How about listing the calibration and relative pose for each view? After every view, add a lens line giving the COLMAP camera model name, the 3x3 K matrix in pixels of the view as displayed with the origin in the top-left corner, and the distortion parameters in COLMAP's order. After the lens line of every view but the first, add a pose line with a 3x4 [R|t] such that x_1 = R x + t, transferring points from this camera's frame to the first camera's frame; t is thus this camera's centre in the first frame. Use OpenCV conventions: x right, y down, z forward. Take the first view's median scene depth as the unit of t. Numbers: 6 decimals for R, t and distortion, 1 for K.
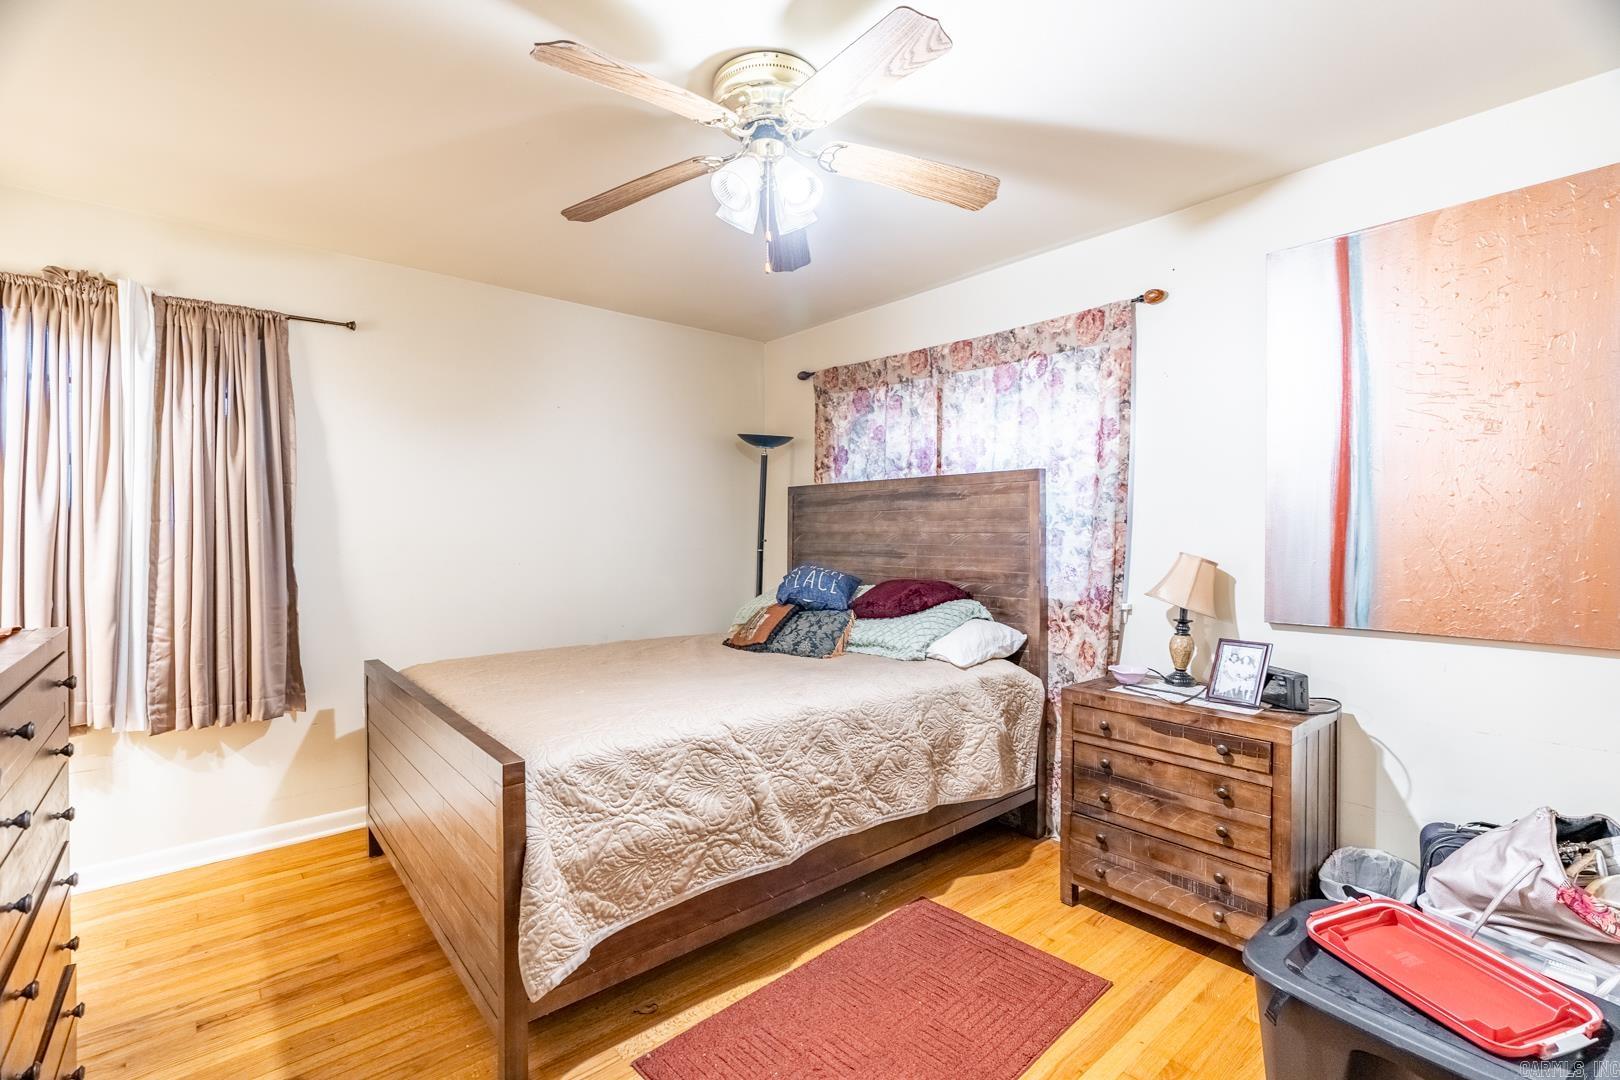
lens RADIAL K [[728.8, 0, 808.7], [0, 728.8, 537.2], [0, 0, 1]] dist [-0.012012, 0.004240]
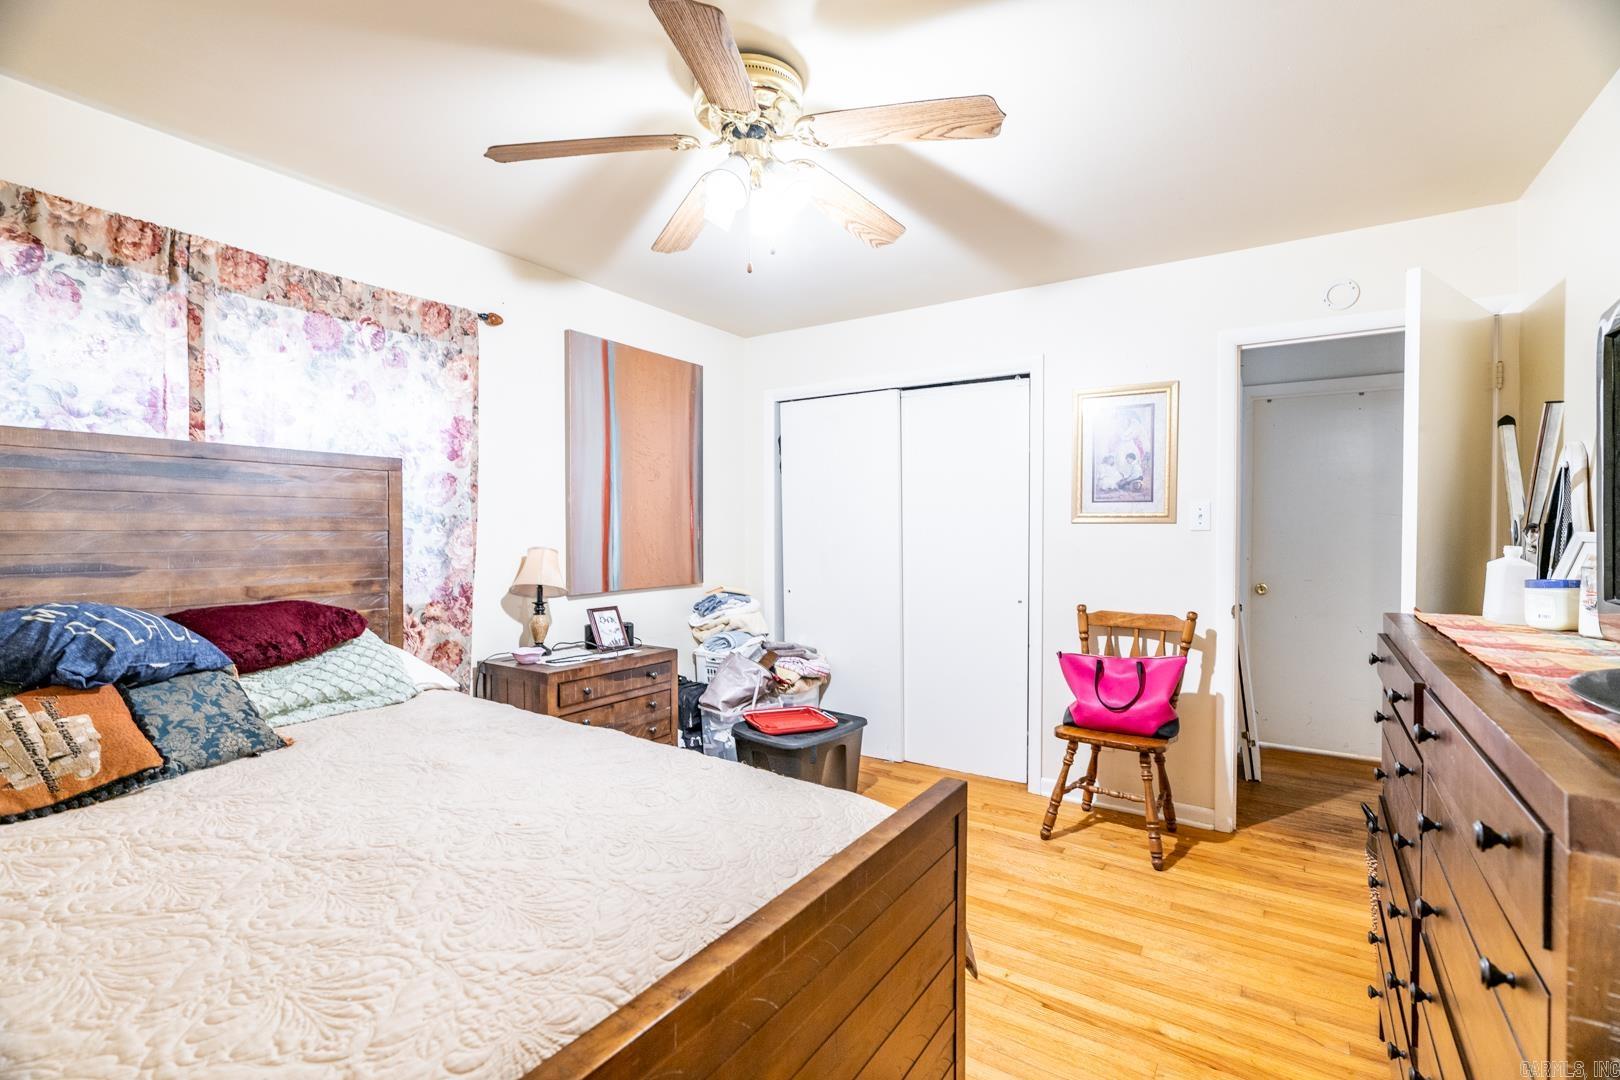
lens RADIAL K [[728.8, 0, 813.0], [0, 728.8, 534.1], [0, 0, 1]] dist [-0.012012, 0.004240]
pose [[-0.284217, -0.005987, 0.958741, -0.677154], [0.004629, 0.999960, 0.007617, -0.006916], [-0.958749, 0.006603, -0.284178, 0.776656]]
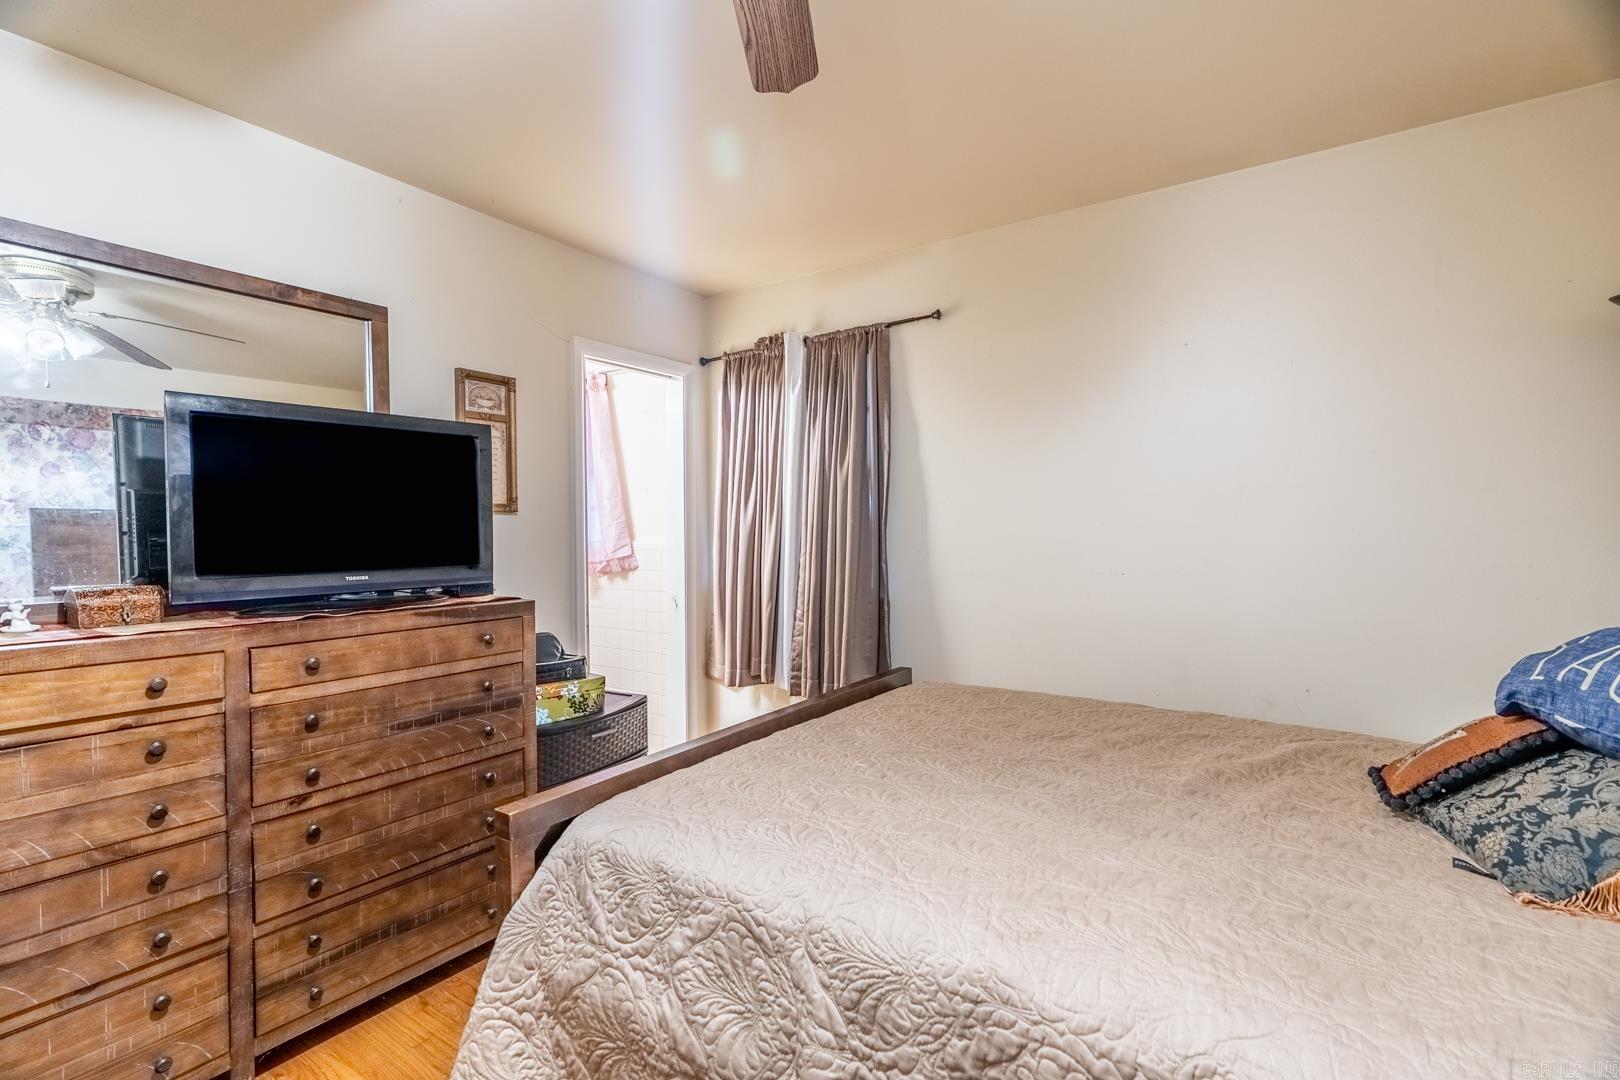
lens RADIAL K [[728.8, 0, 809.1], [0, 728.8, 545.8], [0, 0, 1]] dist [-0.012012, 0.004240]
pose [[0.272435, 0.018851, -0.961990, 0.260341], [-0.004092, 0.999822, 0.018433, -0.005478], [0.962165, -0.001086, 0.272464, 0.599523]]
